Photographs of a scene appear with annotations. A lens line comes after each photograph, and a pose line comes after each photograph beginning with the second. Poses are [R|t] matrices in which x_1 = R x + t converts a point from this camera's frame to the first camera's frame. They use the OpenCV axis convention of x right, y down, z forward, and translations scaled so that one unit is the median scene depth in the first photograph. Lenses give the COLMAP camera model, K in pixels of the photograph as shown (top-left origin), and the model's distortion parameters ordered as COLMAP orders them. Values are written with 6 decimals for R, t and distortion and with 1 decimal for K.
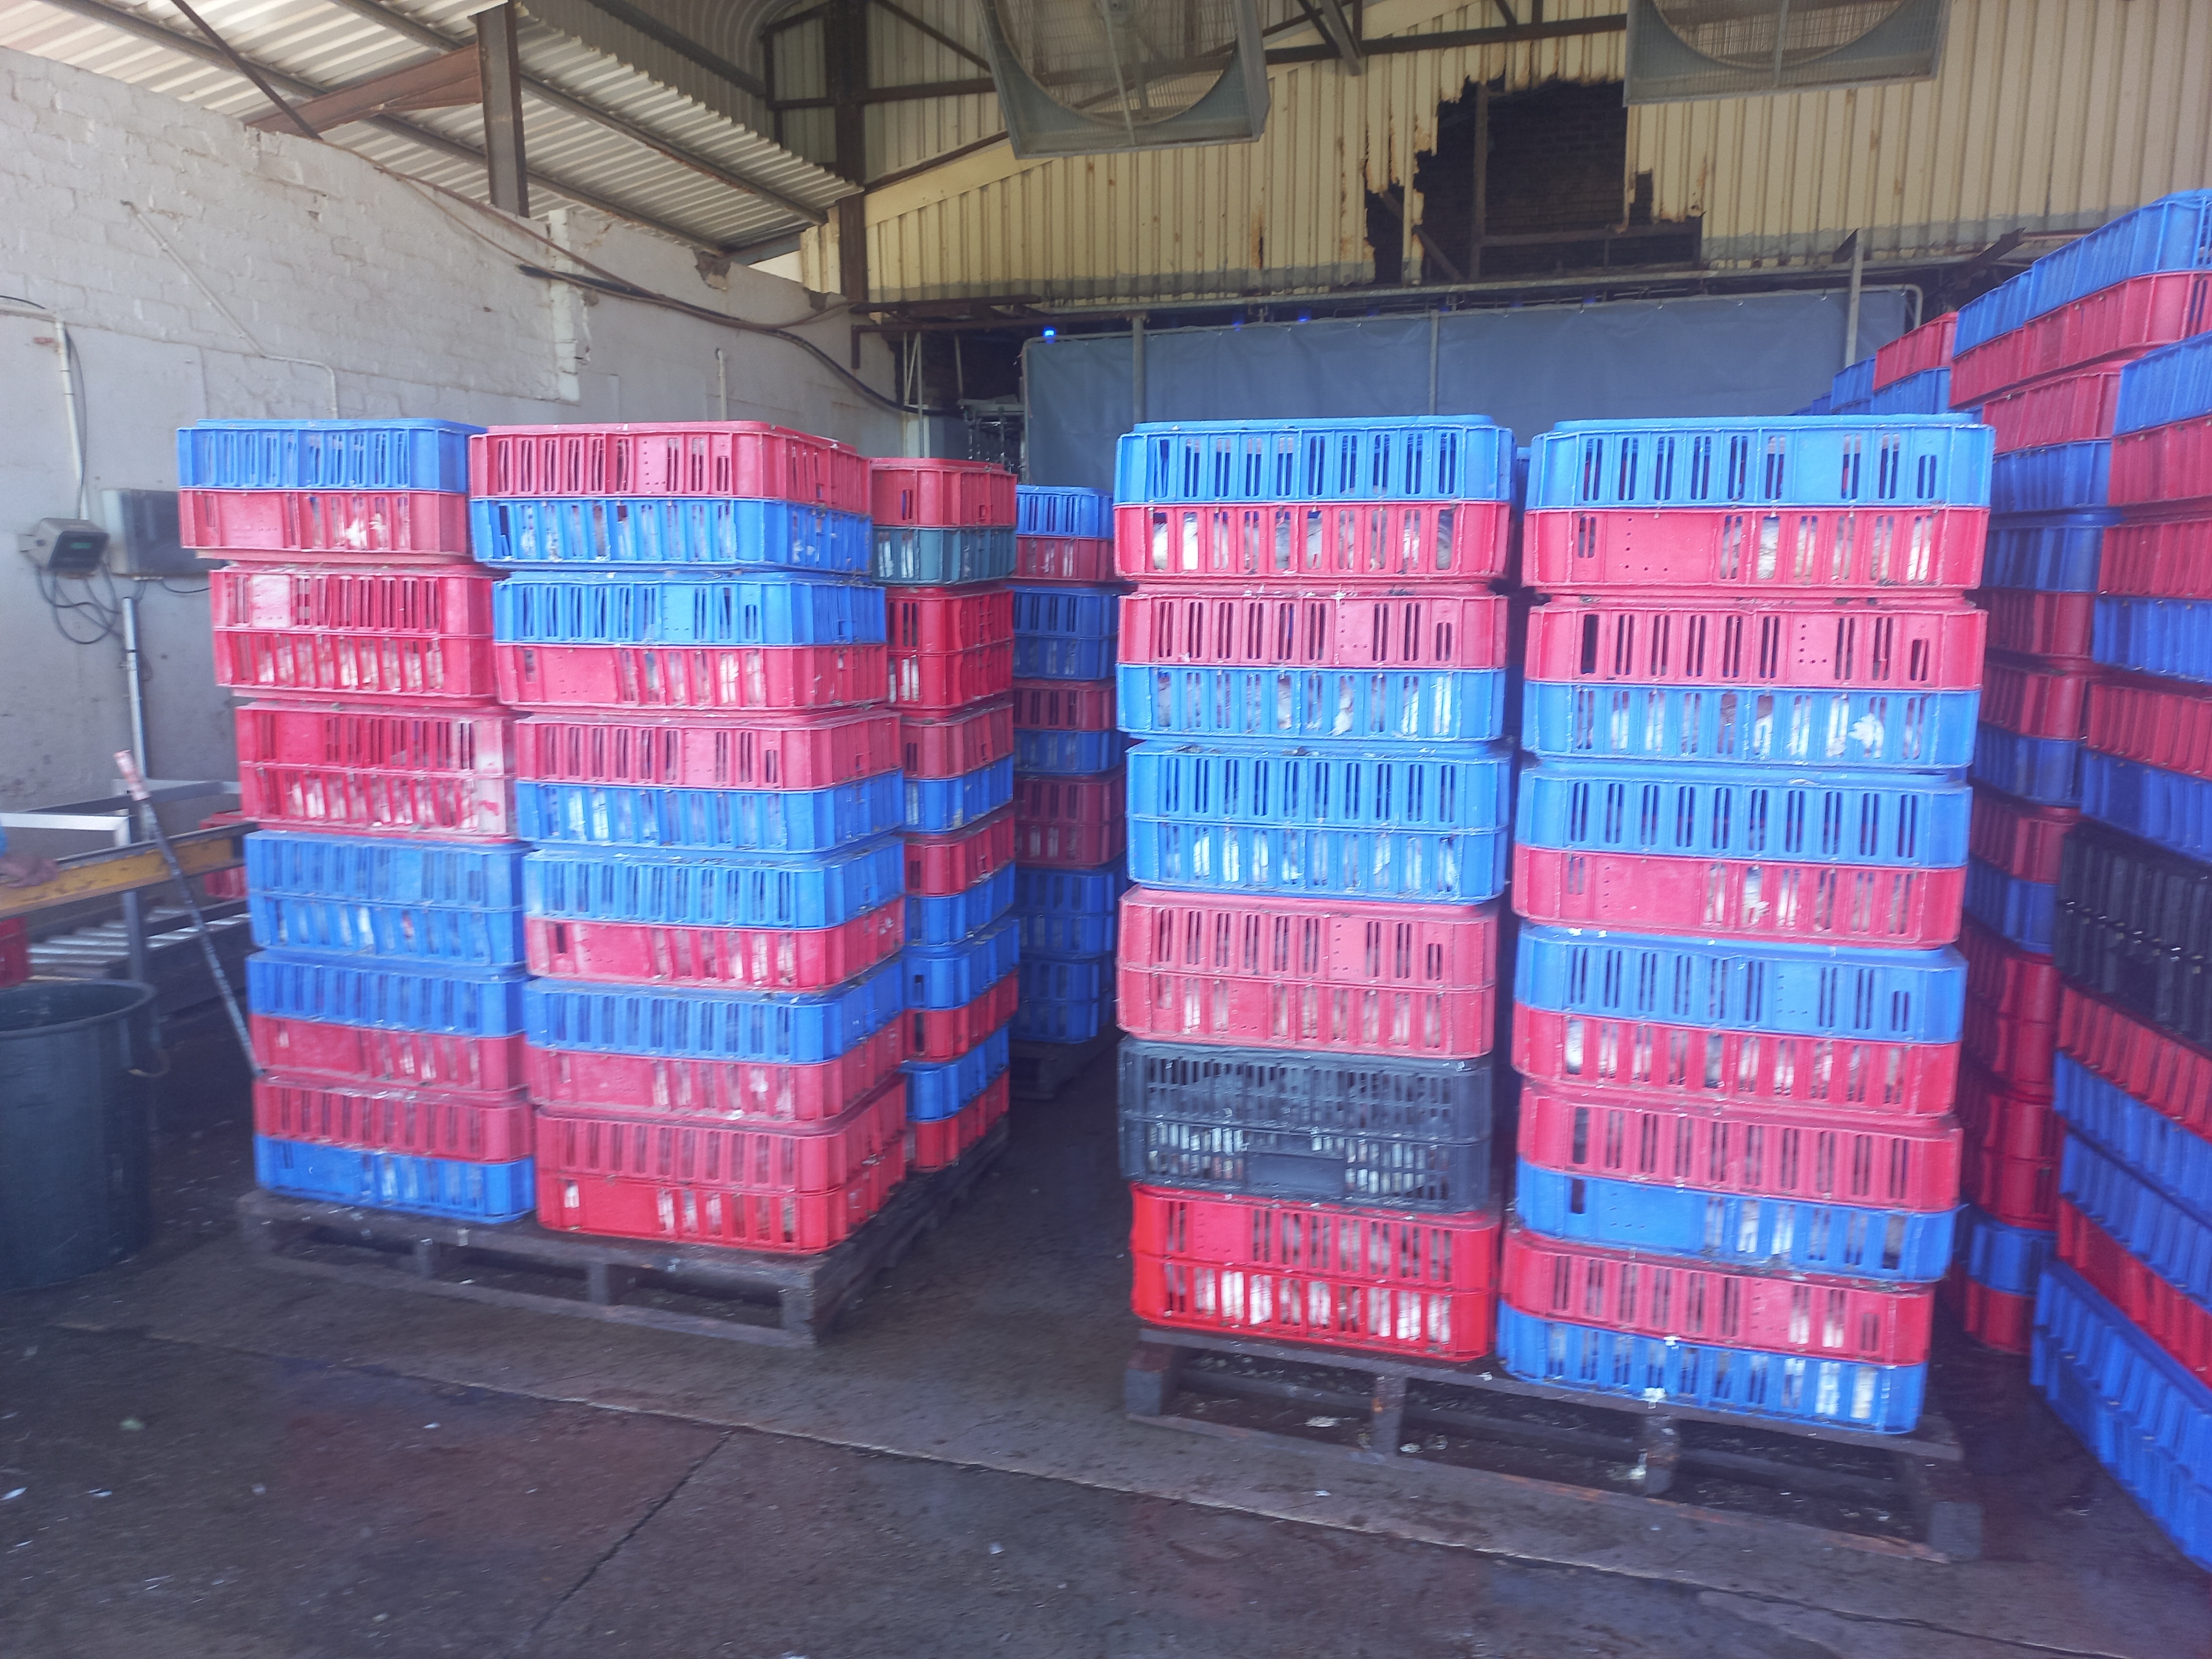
lens RADIAL K [[1640.3, 0, 1103.2], [0, 1640.3, 841.1], [0, 0, 1]] dist [0.034076, 0.000020]
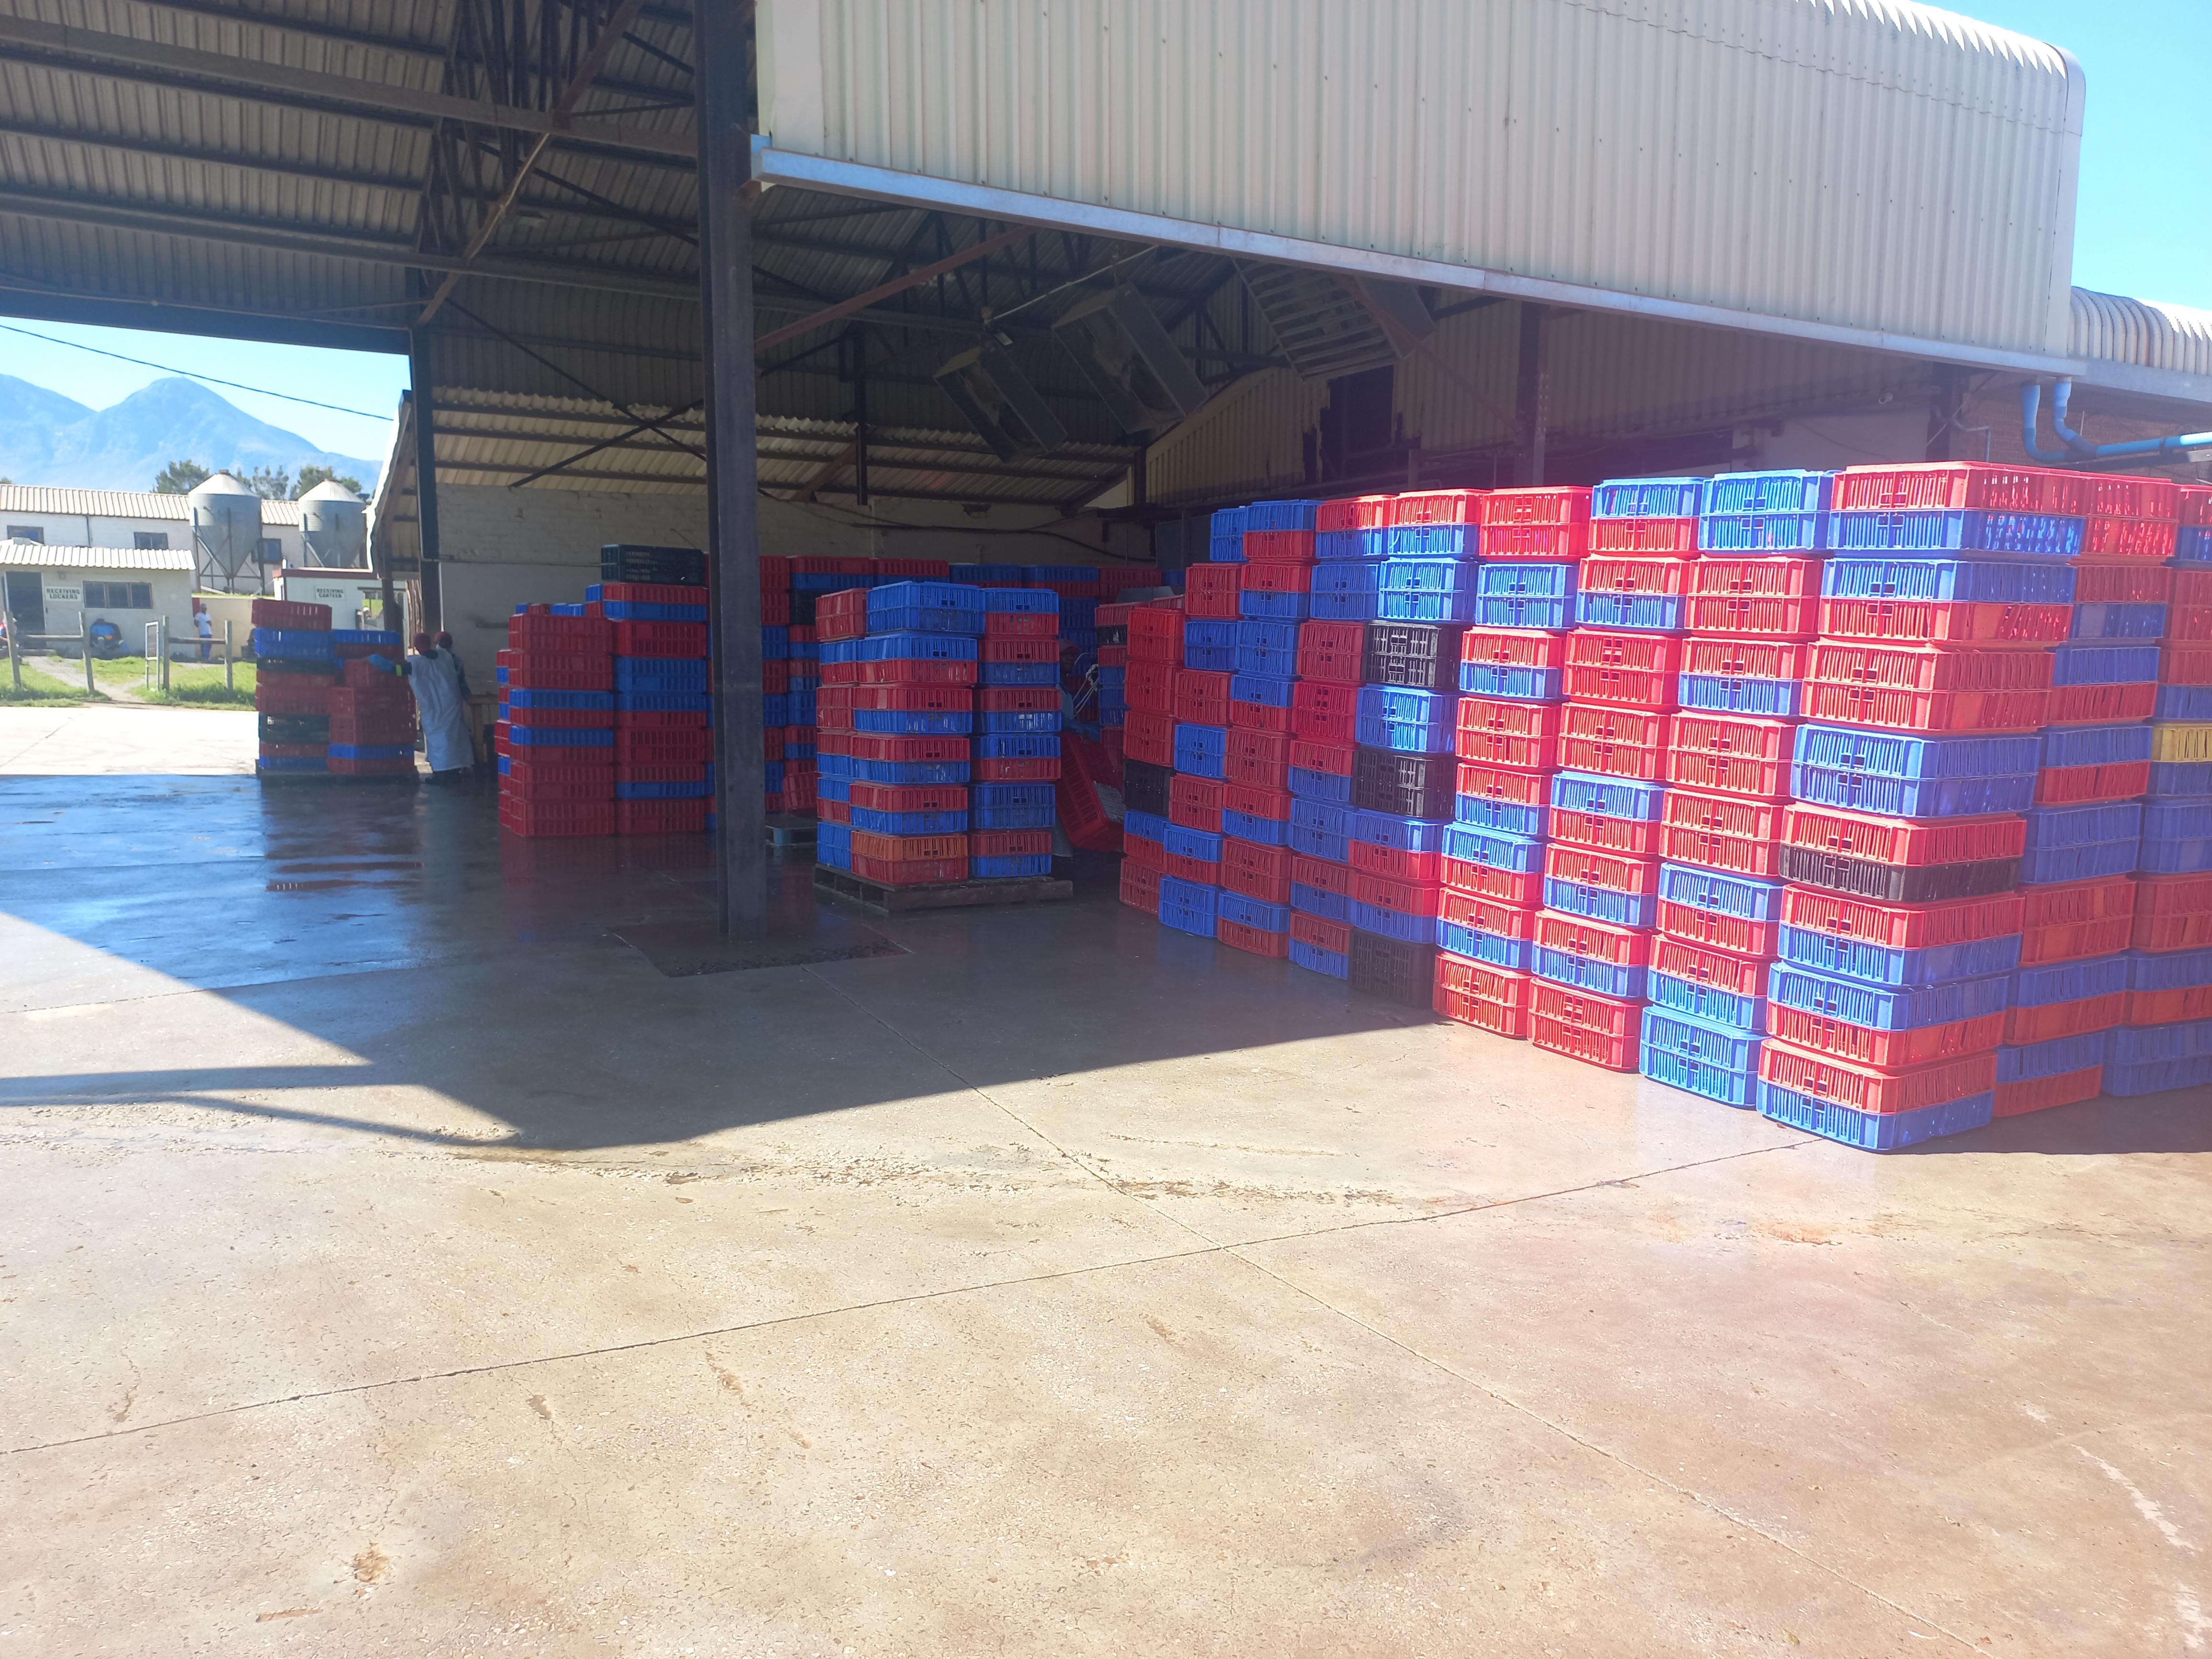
lens RADIAL K [[1640.3, 0, 1103.2], [0, 1640.3, 841.1], [0, 0, 1]] dist [0.034076, 0.000020]
pose [[0.718188, 0.080084, -0.691225, 1.254390], [-0.123658, 0.992233, -0.013523, 0.083090], [0.684773, 0.095188, 0.722513, -0.356930]]
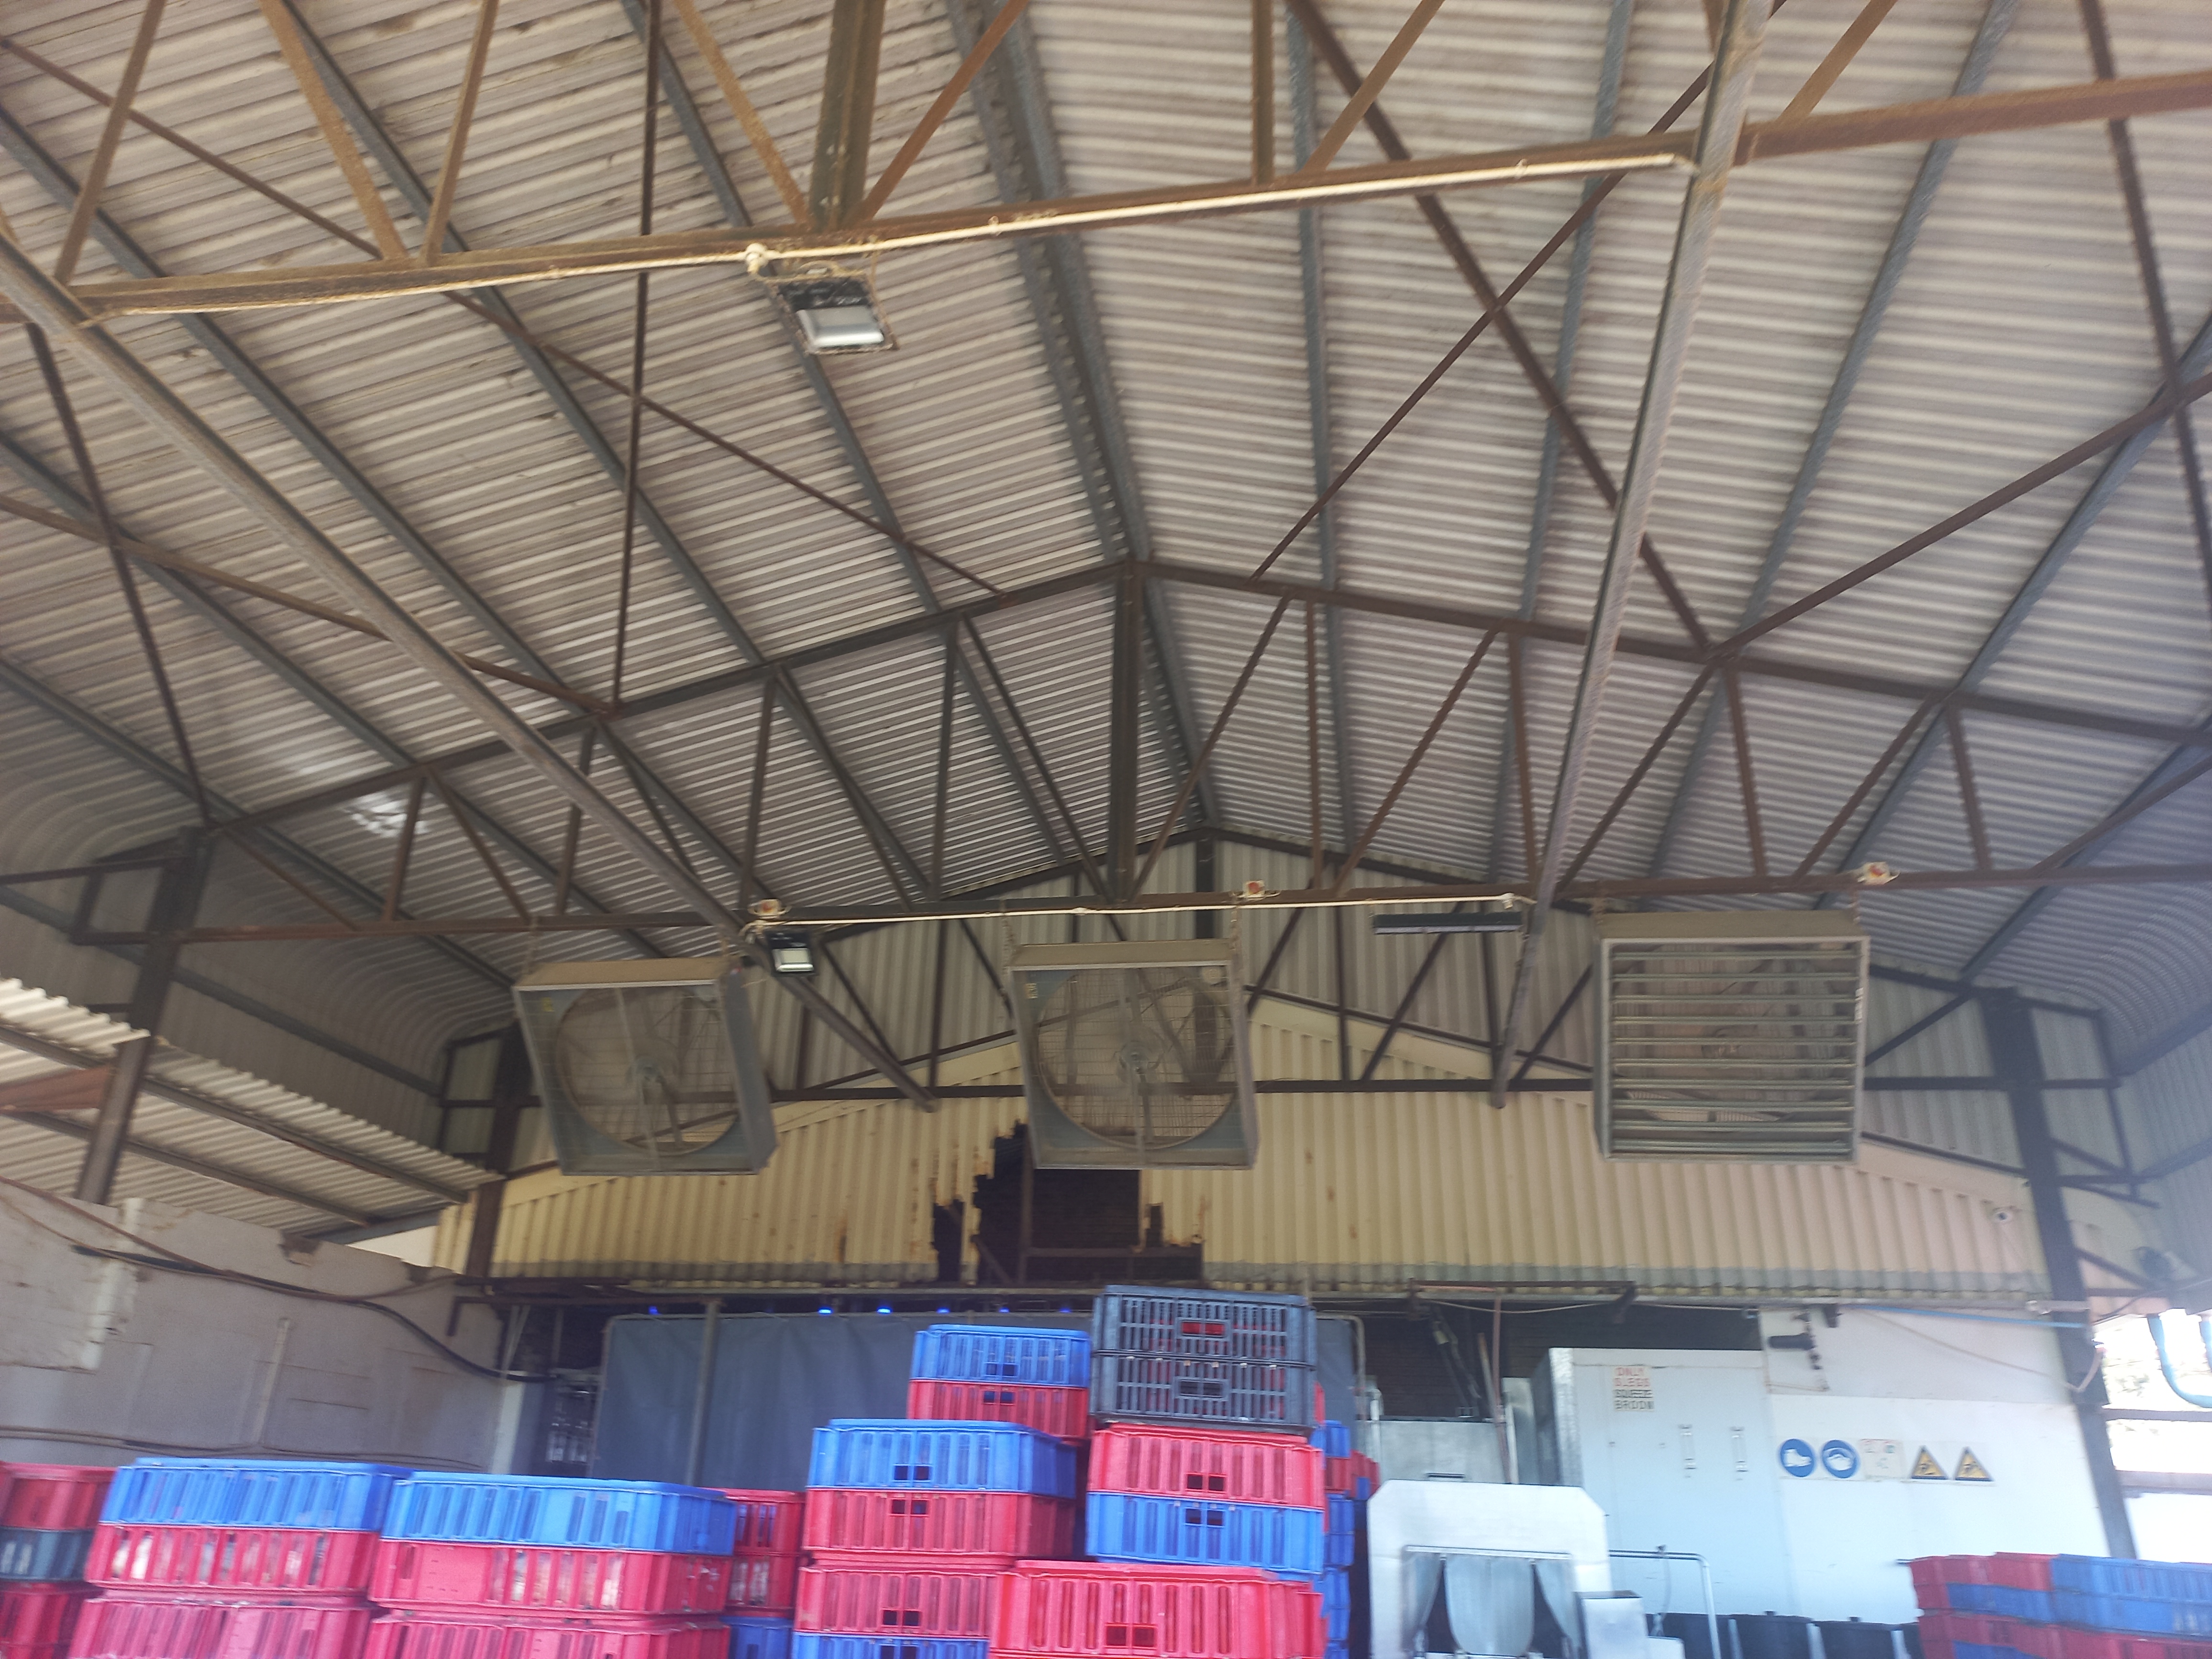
lens RADIAL K [[1640.3, 0, 1103.2], [0, 1640.3, 841.1], [0, 0, 1]] dist [0.034076, 0.000020]
pose [[0.994596, 0.072419, 0.074394, 0.175988], [-0.021571, 0.845057, -0.534241, 0.007593], [-0.101556, 0.529749, 0.842052, -0.127831]]
